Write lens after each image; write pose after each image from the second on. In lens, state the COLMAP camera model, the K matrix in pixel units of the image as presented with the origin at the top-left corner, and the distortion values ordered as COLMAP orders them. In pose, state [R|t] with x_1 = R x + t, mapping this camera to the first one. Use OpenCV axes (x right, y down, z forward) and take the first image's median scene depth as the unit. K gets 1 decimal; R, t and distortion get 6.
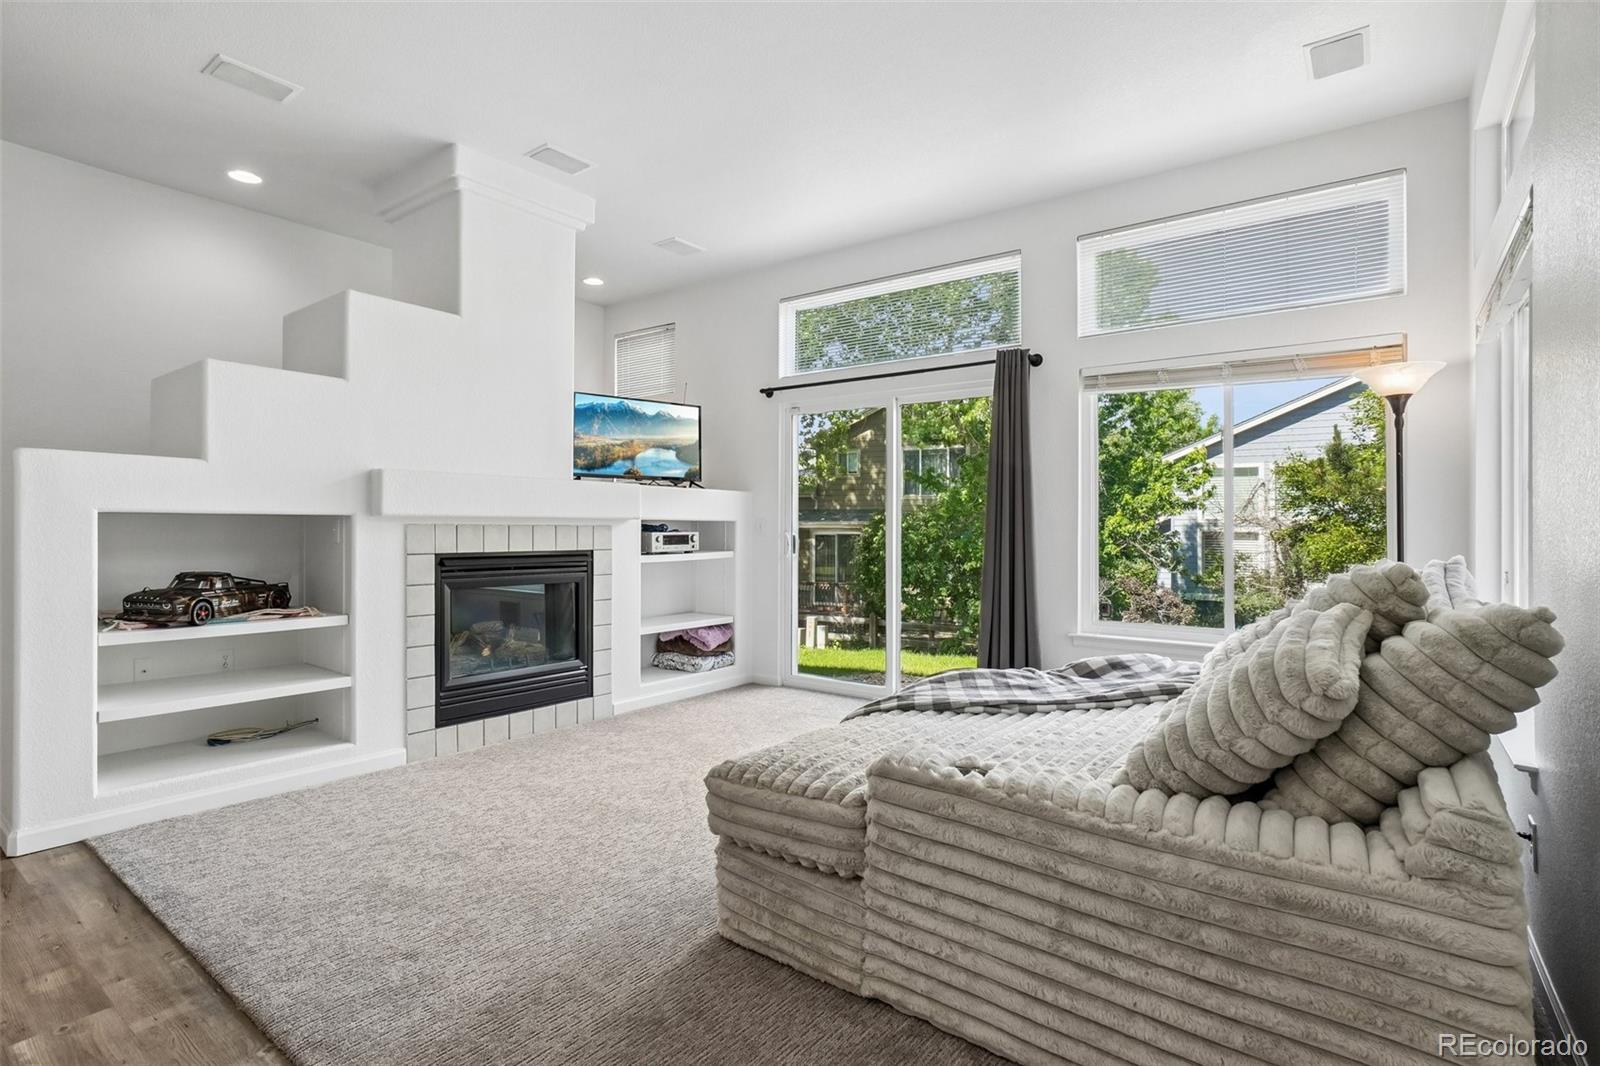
lens RADIAL K [[784.3, 0, 791.0], [0, 784.3, 533.3], [0, 0, 1]] dist [-0.024517, 0.010645]
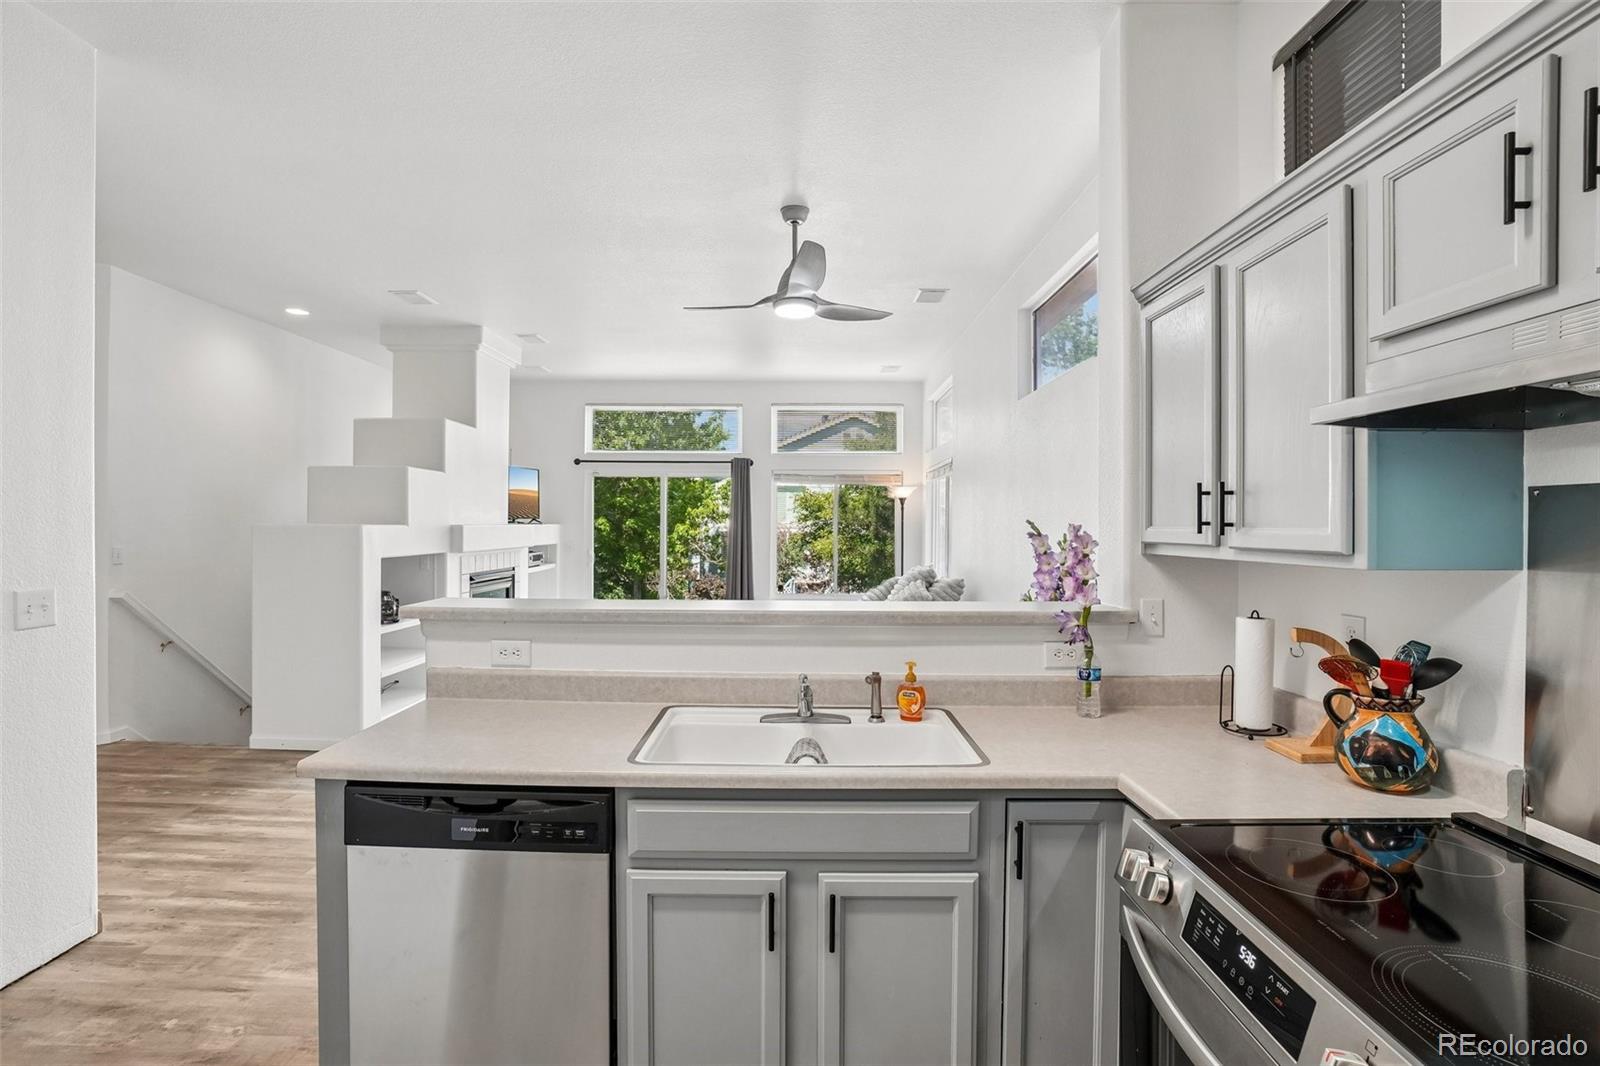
lens RADIAL K [[784.3, 0, 789.2], [0, 784.3, 531.1], [0, 0, 1]] dist [-0.024517, 0.010645]
pose [[0.809076, -0.003719, 0.587693, -0.743898], [0.000054, 0.999980, 0.006254, -0.062490], [-0.587704, -0.005028, 0.809060, -0.623736]]
